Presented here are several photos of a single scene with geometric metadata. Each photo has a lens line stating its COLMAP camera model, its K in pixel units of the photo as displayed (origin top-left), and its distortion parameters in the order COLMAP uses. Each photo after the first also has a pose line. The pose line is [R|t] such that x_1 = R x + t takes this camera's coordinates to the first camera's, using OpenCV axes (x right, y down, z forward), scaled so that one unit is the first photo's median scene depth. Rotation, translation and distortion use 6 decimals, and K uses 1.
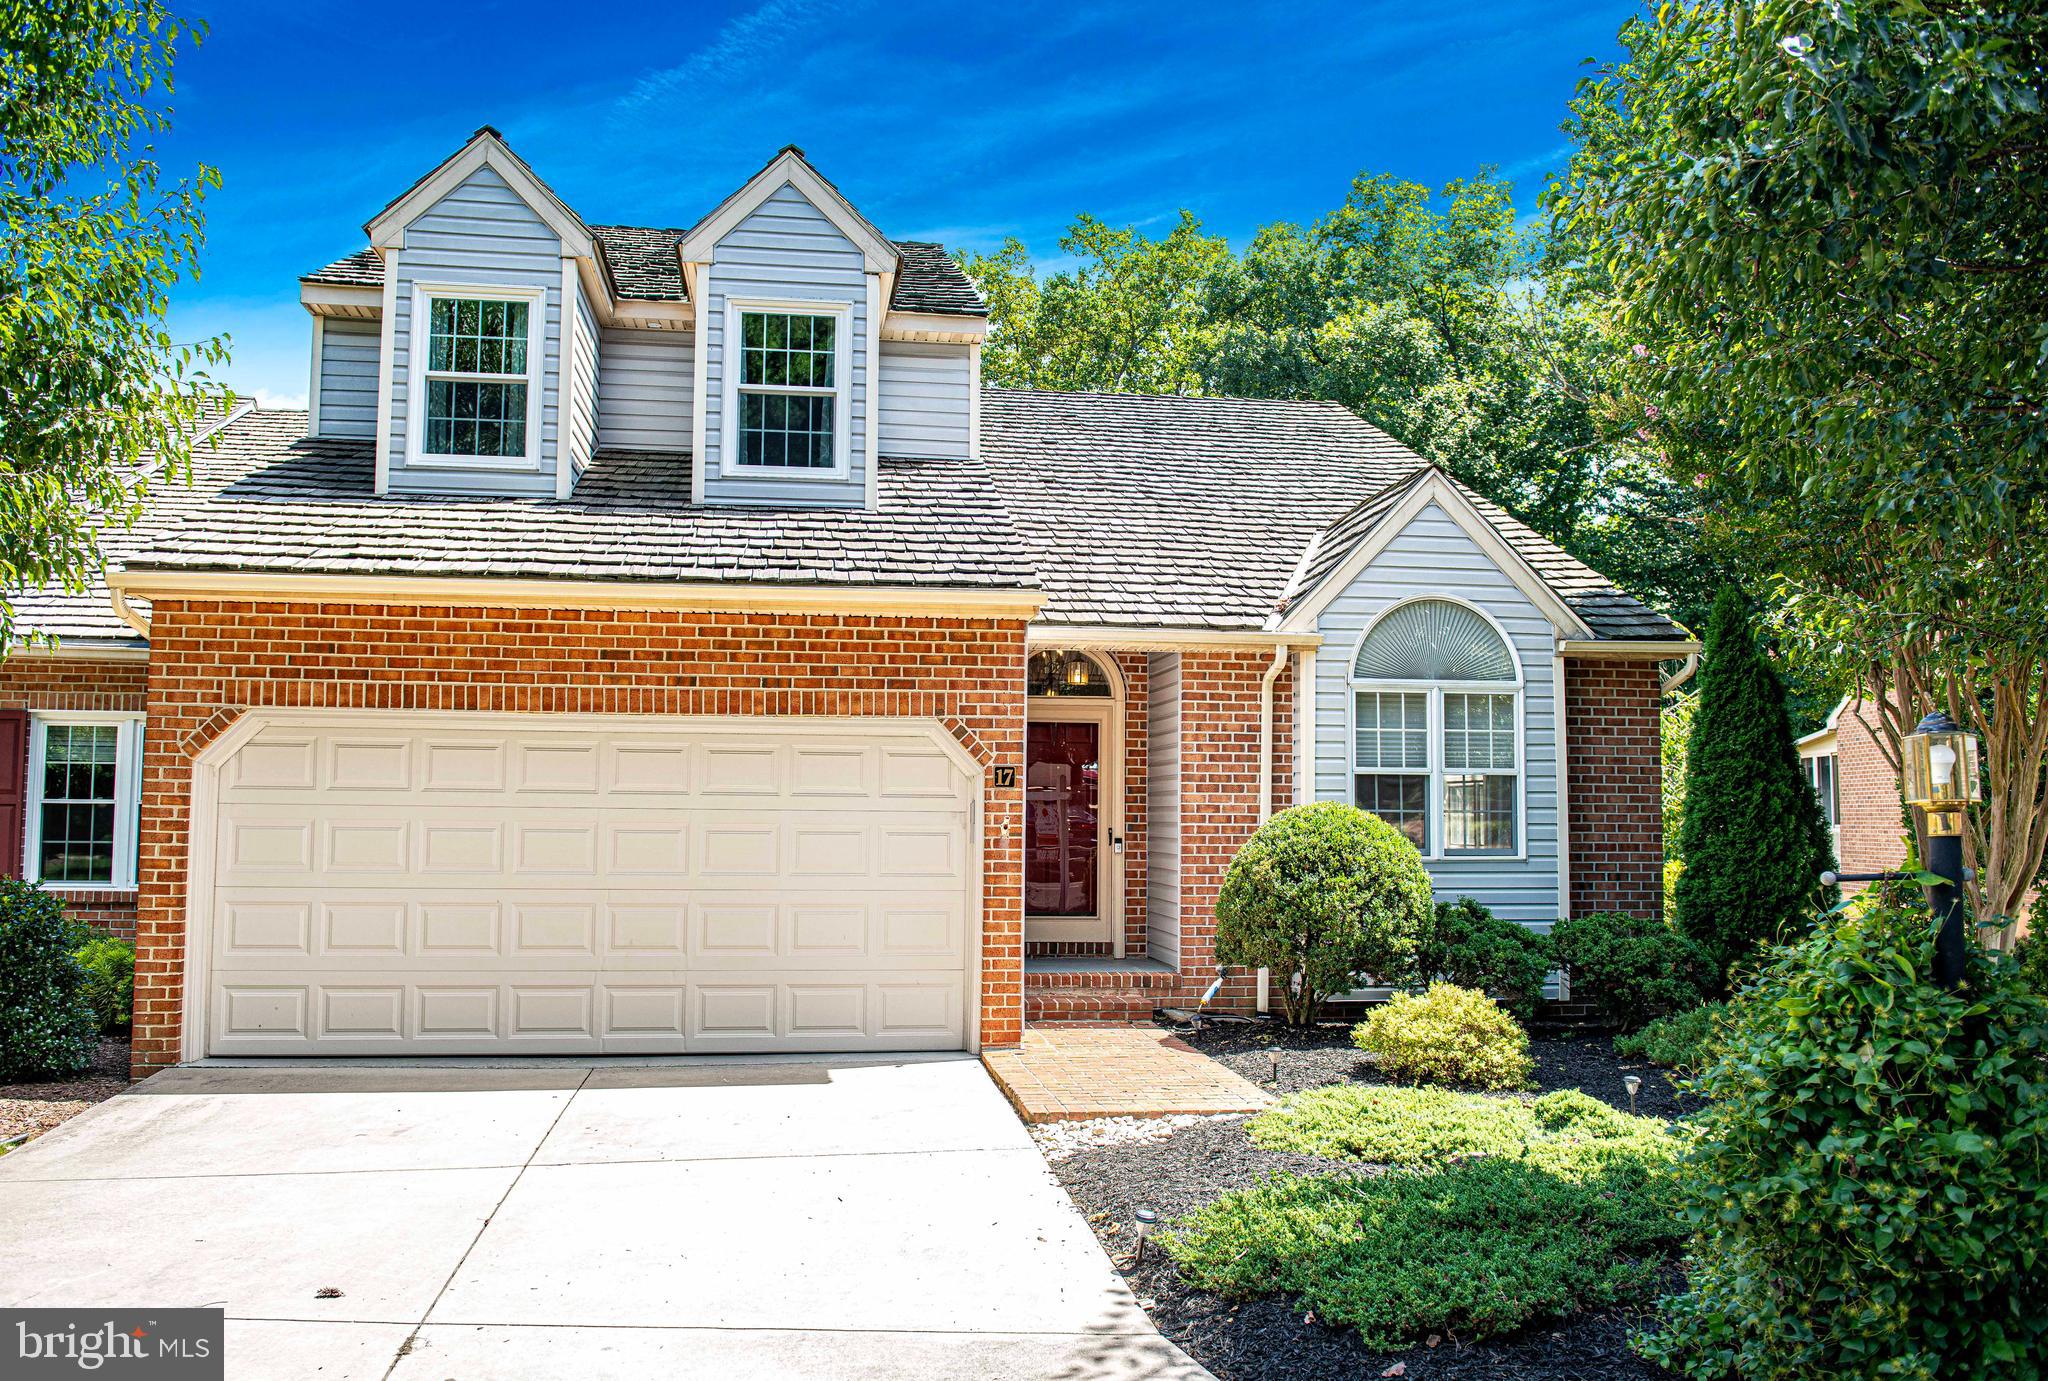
lens RADIAL K [[1647.9, 0, 1031.3], [0, 1647.9, 704.6], [0, 0, 1]] dist [-0.032473, -0.031309]
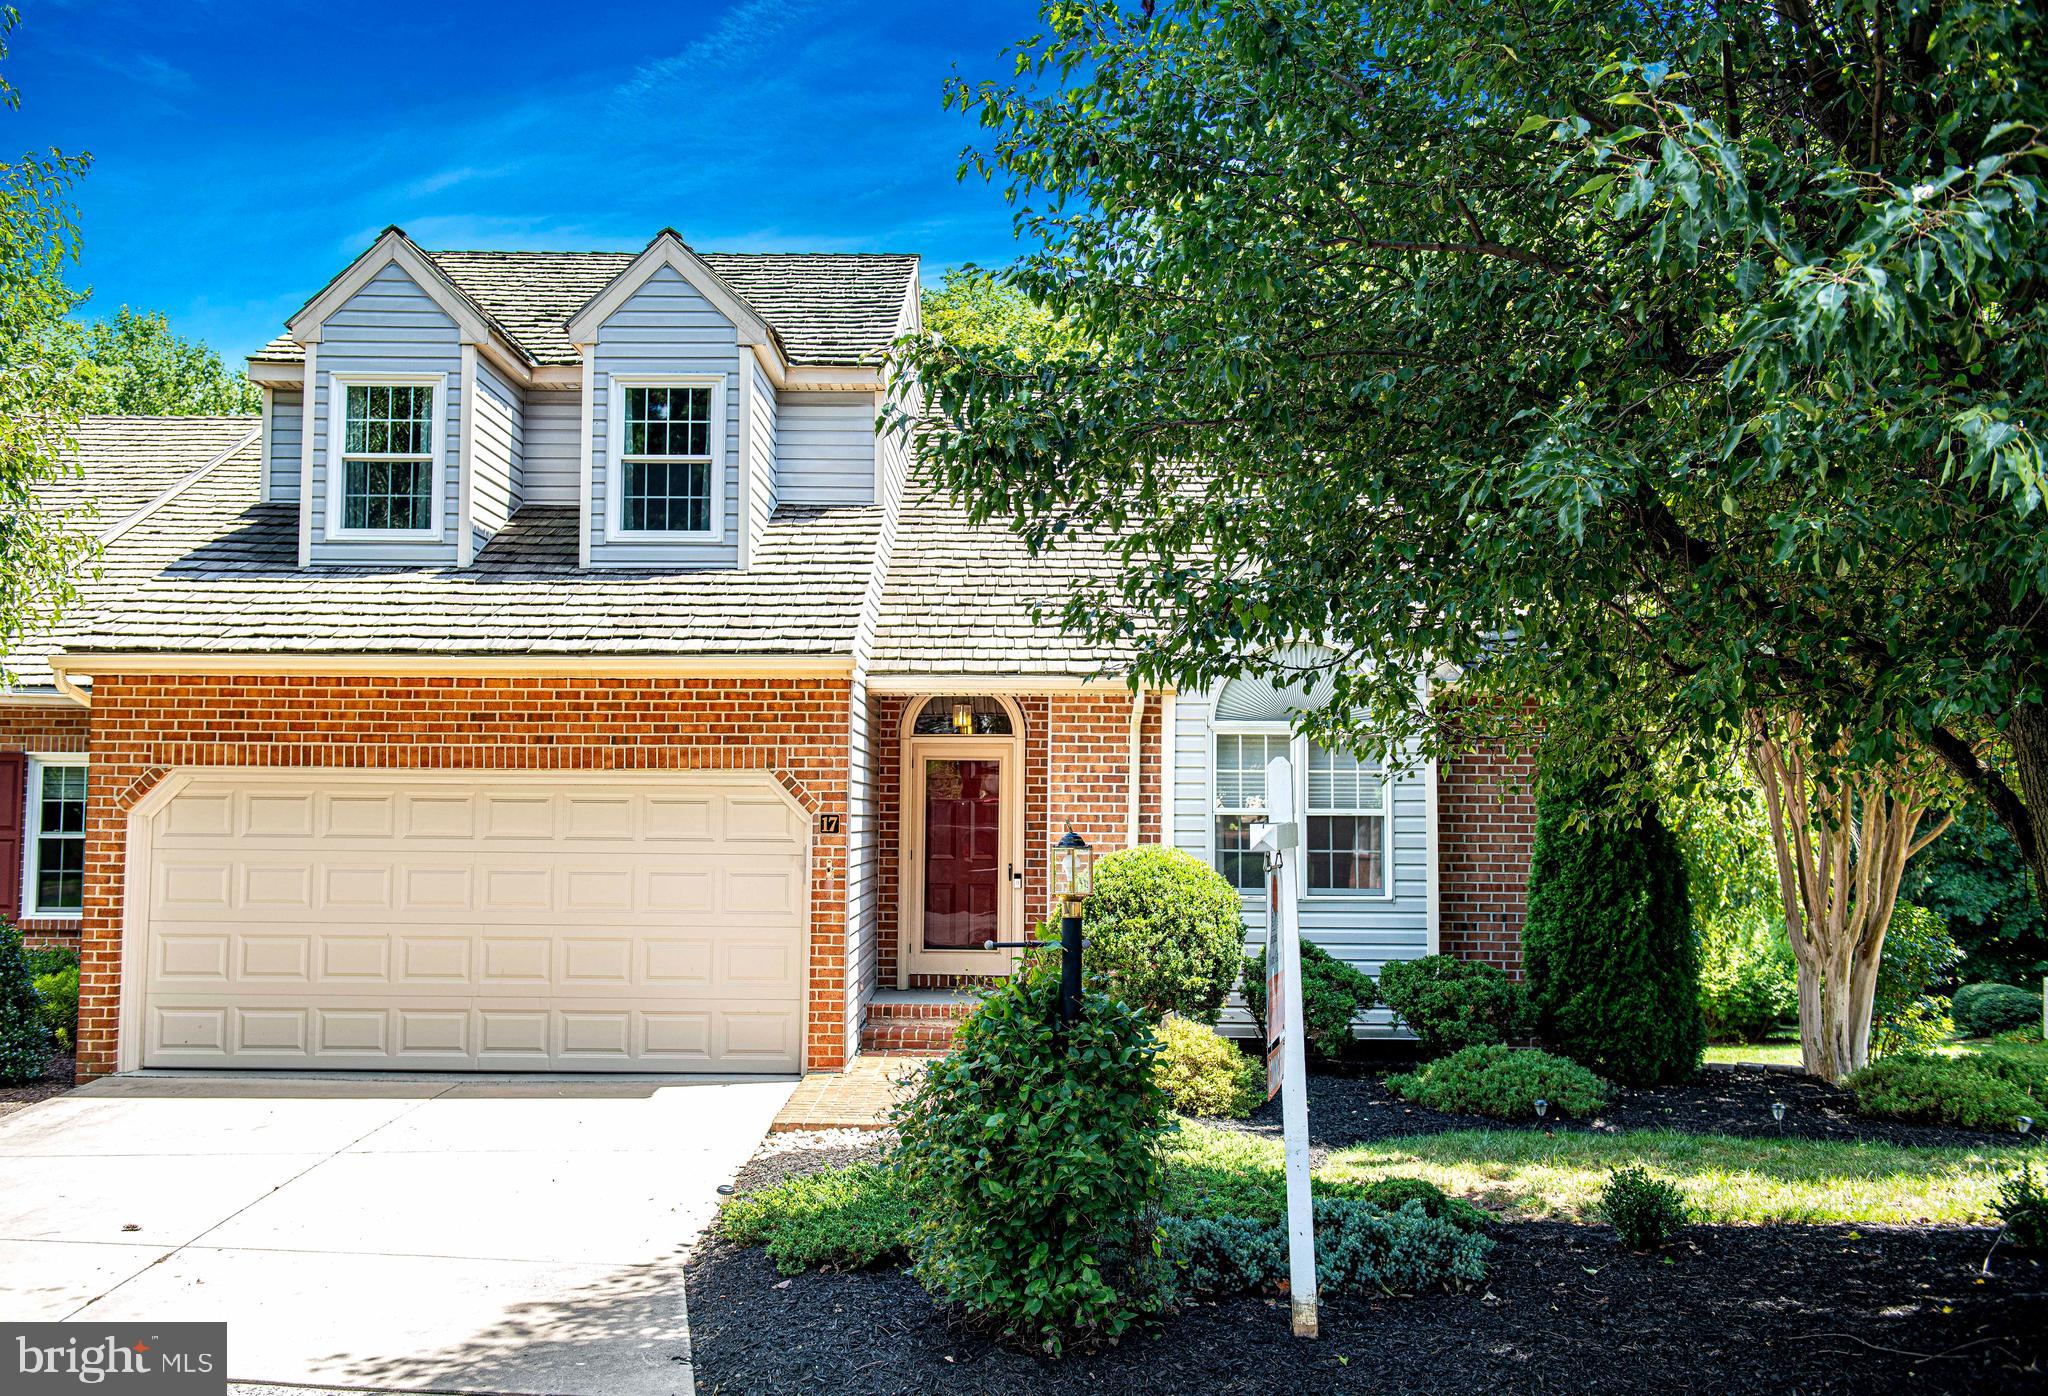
lens RADIAL K [[2062.7, 0, 1005.6], [0, 2062.7, 682.3], [0, 0, 1]] dist [0.011108, 0.000000]
pose [[0.987040, -0.009368, -0.160200, 0.317933], [0.010307, 0.999934, 0.005032, -0.055625], [0.160142, -0.006618, 0.987072, -0.331234]]
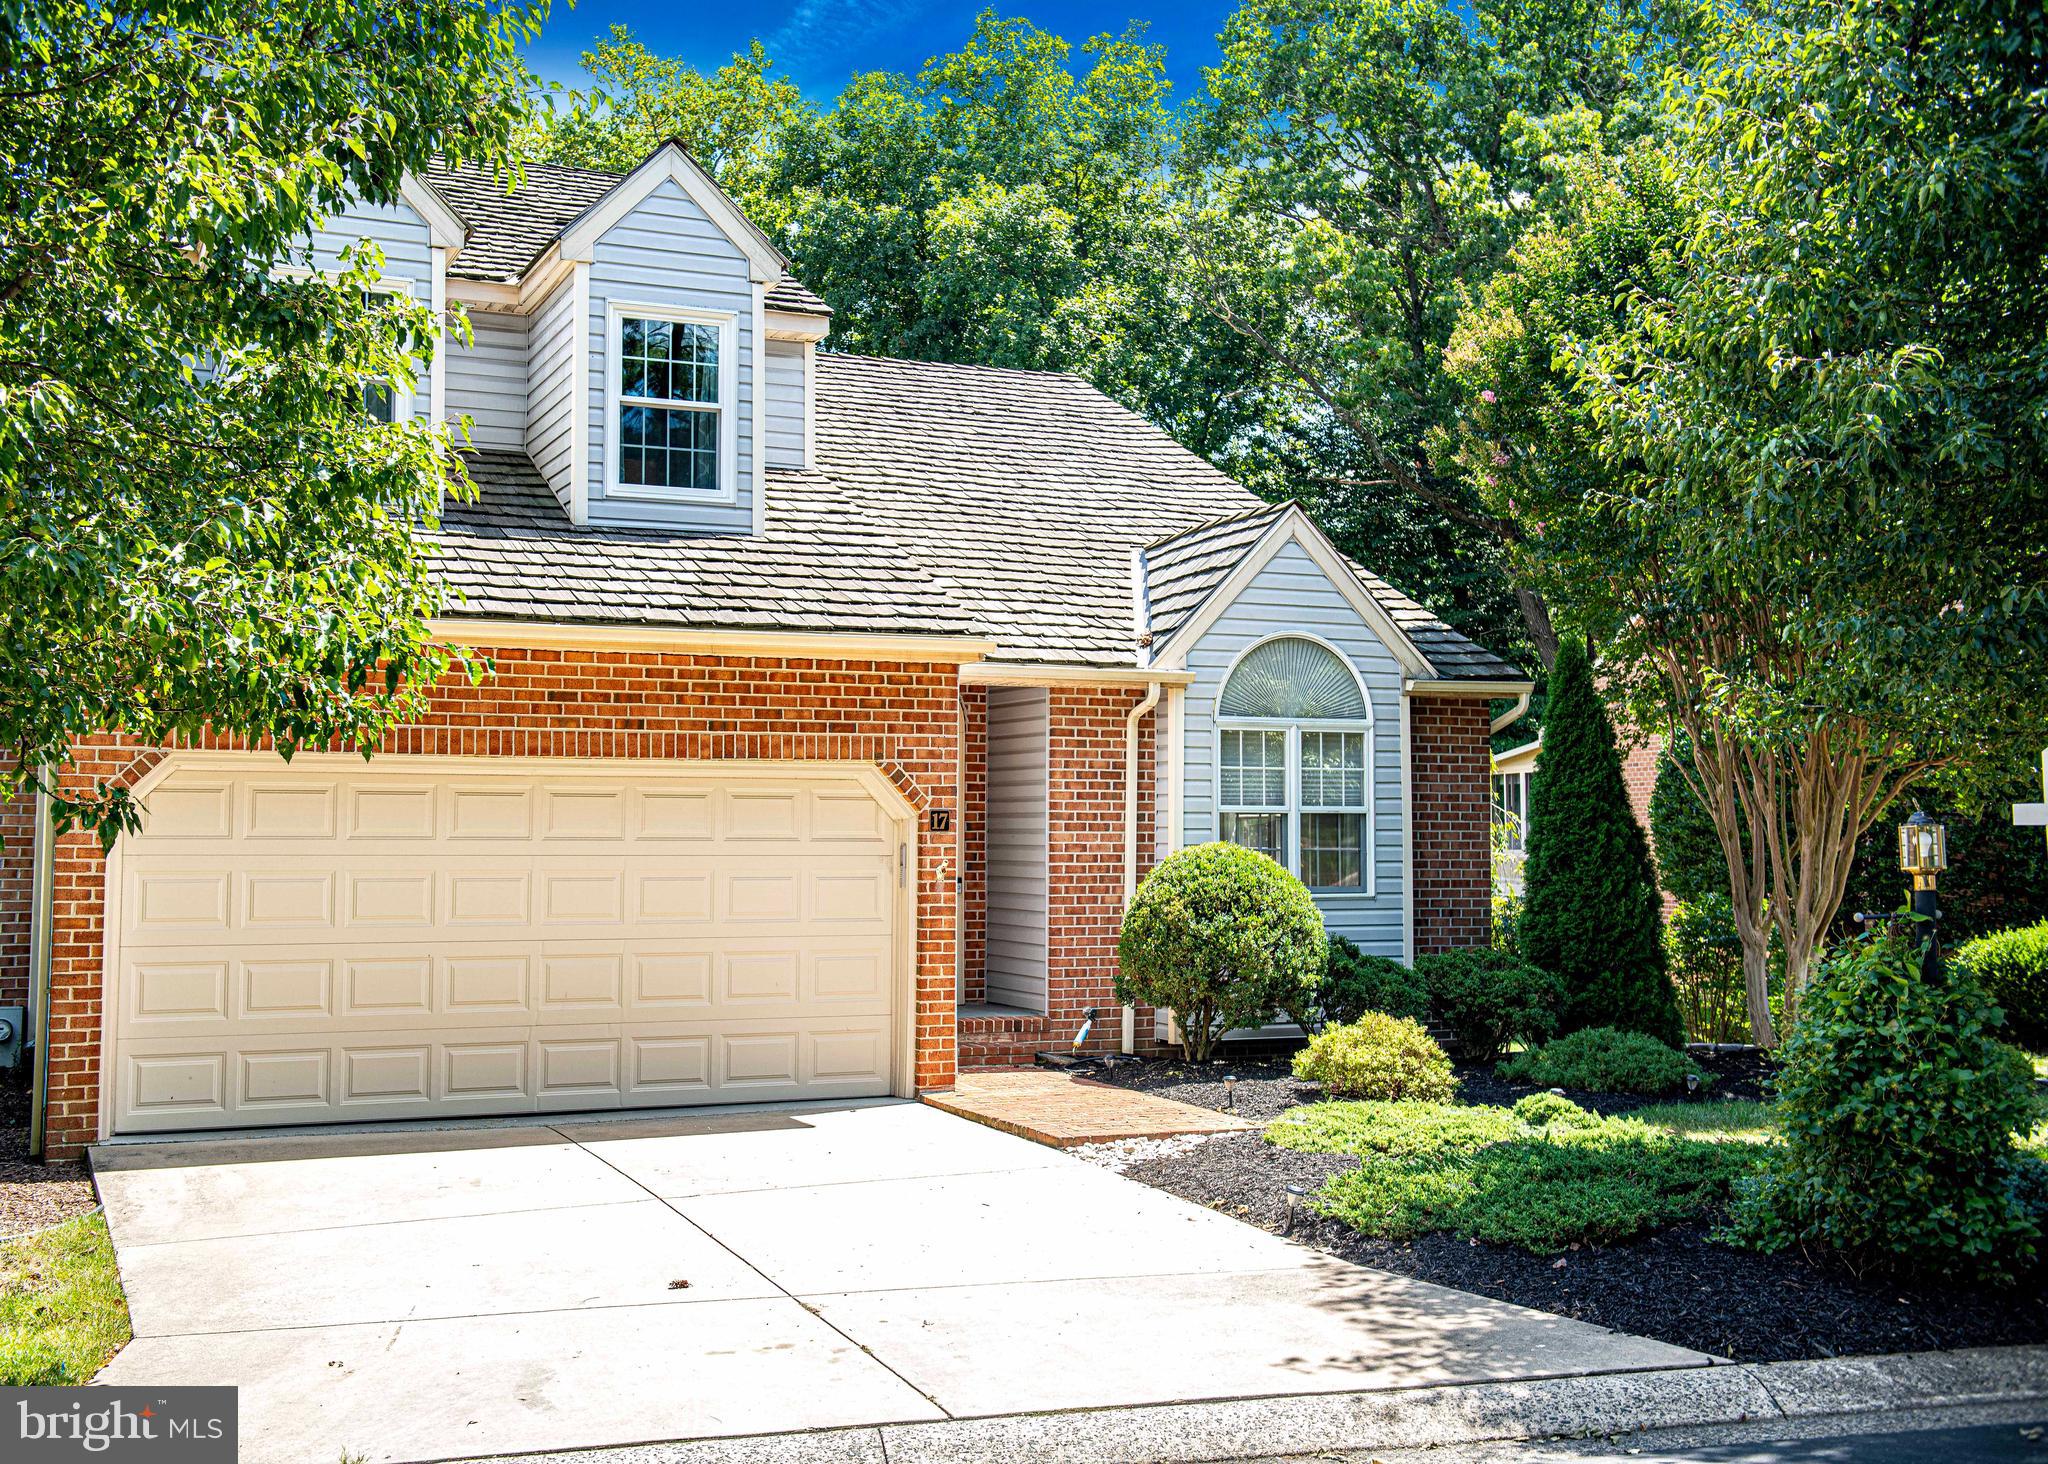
lens RADIAL K [[2340.3, 0, 1005.2], [0, 2340.3, 725.5], [0, 0, 1]] dist [0.064574, 0.000000]
pose [[0.962059, 0.008786, 0.272699, -0.365093], [-0.015330, 0.999643, 0.021878, -0.045686], [-0.272409, -0.025228, 0.961851, -0.377468]]
